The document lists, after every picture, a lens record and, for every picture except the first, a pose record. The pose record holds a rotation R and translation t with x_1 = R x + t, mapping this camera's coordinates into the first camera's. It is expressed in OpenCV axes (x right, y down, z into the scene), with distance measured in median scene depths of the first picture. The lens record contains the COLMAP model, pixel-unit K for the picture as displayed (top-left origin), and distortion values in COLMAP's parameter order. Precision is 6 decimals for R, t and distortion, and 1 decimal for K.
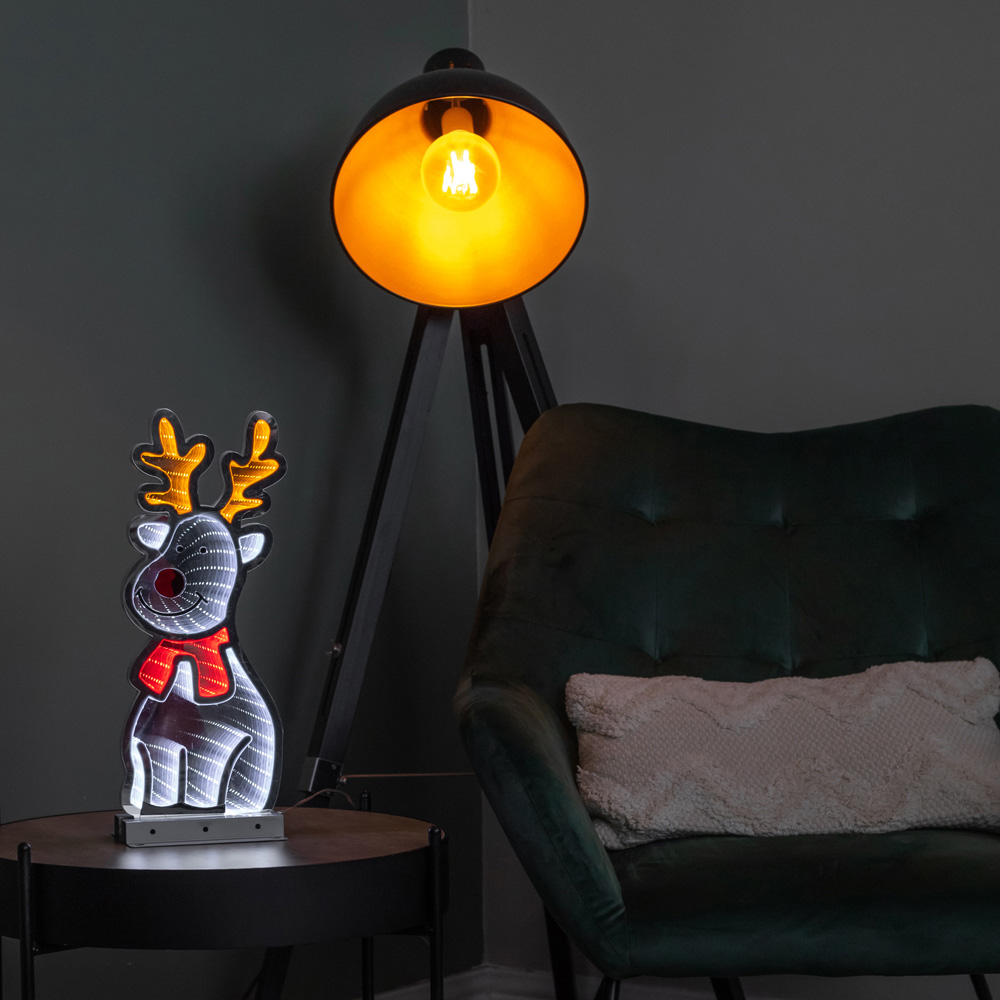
lens RADIAL K [[3258.5, 0, 497.3], [0, 3258.5, 502.5], [0, 0, 1]] dist [-0.132453, 0.000000]
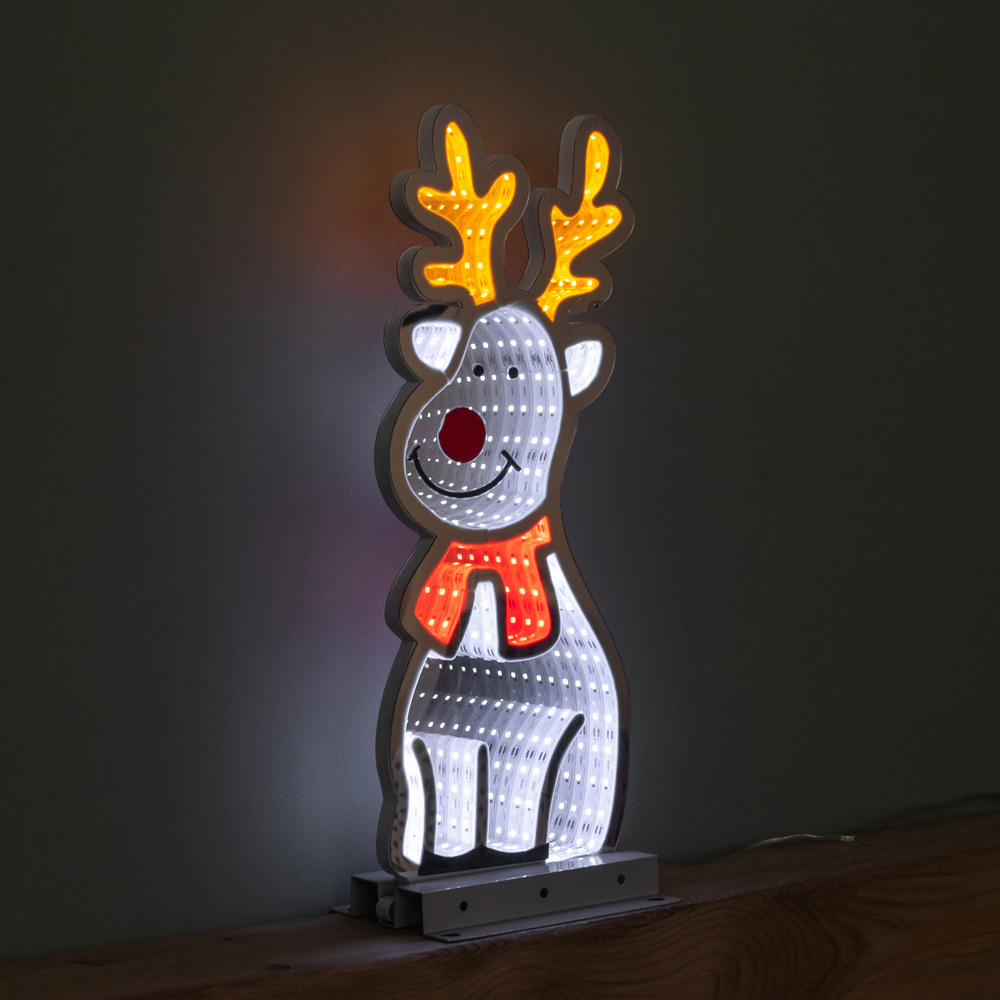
lens RADIAL K [[3258.5, 0, 503.4], [0, 3258.5, 500.7], [0, 0, 1]] dist [-0.132453, 0.000000]
pose [[0.933572, -0.030103, 0.357124, -0.282644], [0.018910, 0.999216, 0.034793, 0.016930], [-0.357891, -0.025729, 0.933409, 0.499382]]
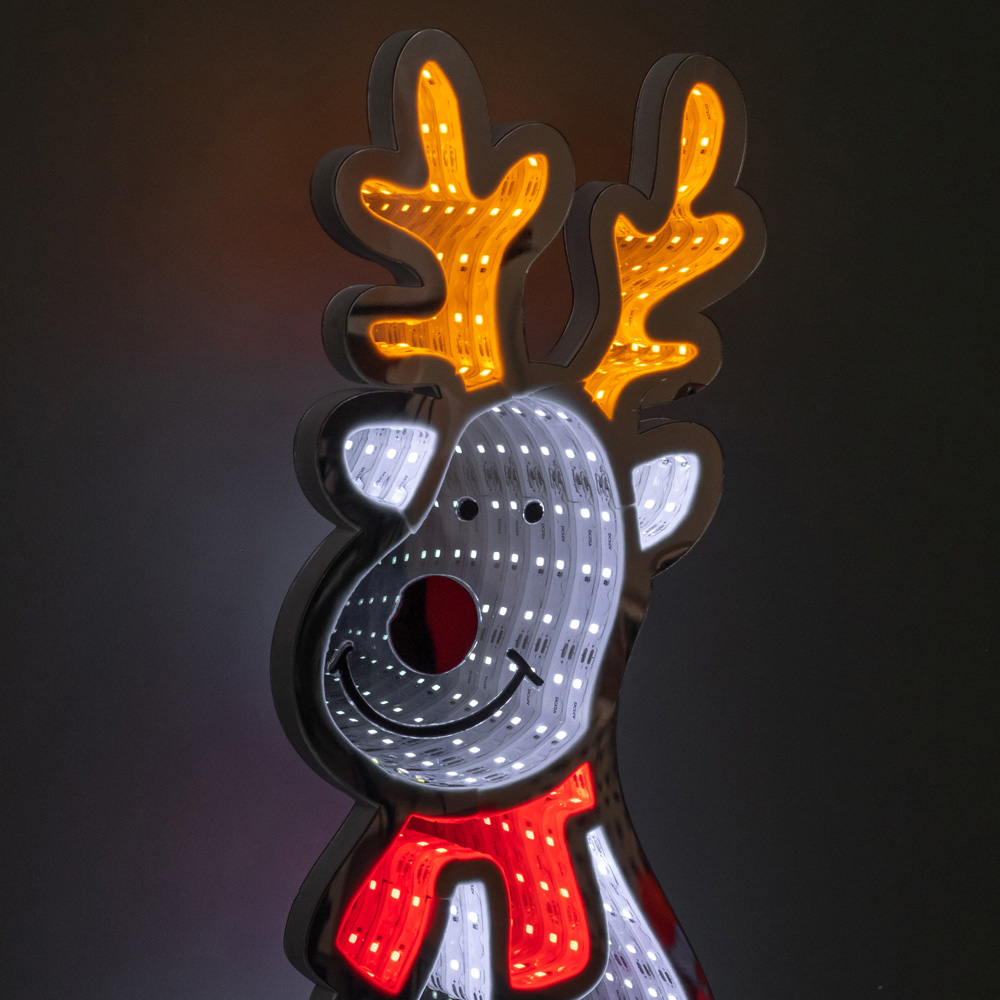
lens RADIAL K [[3258.5, 0, 502.5], [0, 3258.5, 503.9], [0, 0, 1]] dist [-0.132453, 0.000000]
pose [[0.957618, -0.005781, 0.287983, -0.178852], [-0.013128, 0.997884, 0.063685, -0.005105], [-0.287742, -0.064767, 0.955516, 0.712573]]
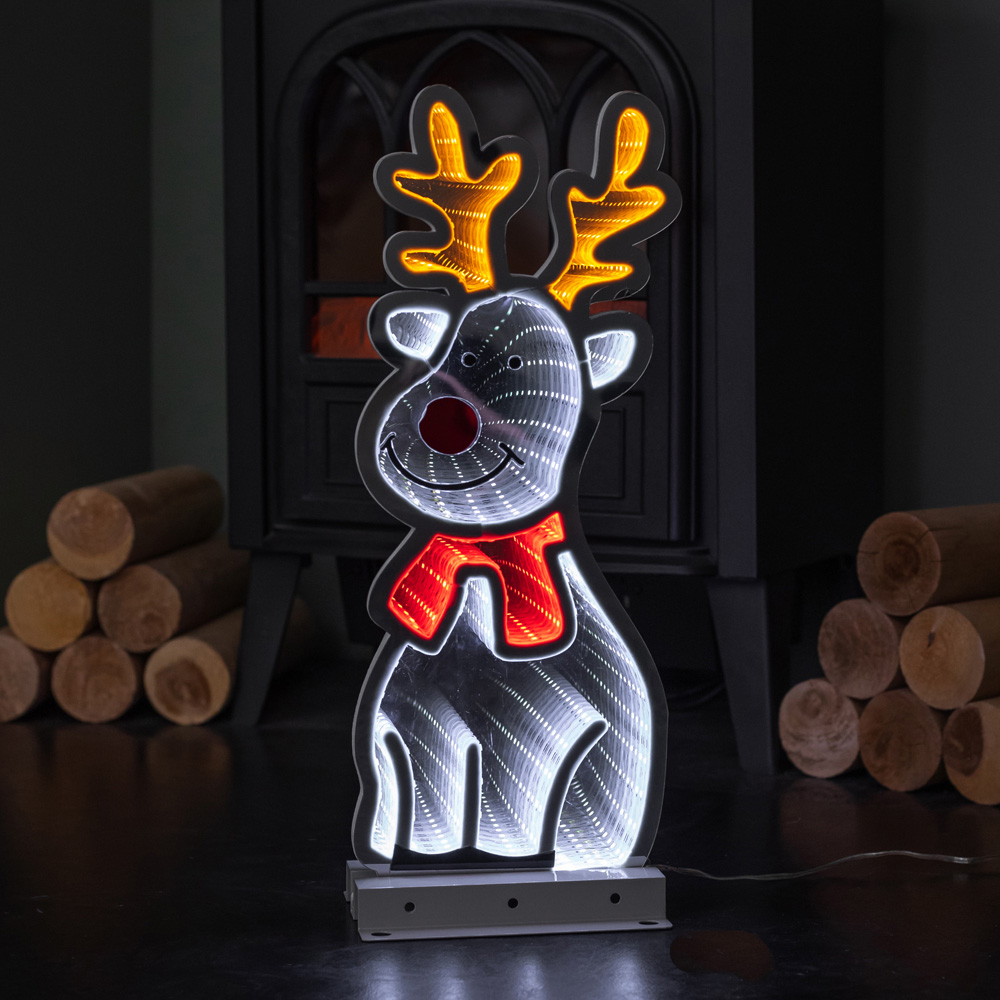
lens RADIAL K [[3258.5, 0, 503.1], [0, 3258.5, 494.7], [0, 0, 1]] dist [-0.132453, 0.000000]
pose [[0.988478, 0.019368, -0.150122, -0.014650], [-0.007612, 0.996886, 0.078492, -0.004844], [0.151175, -0.076445, 0.985547, 0.490184]]
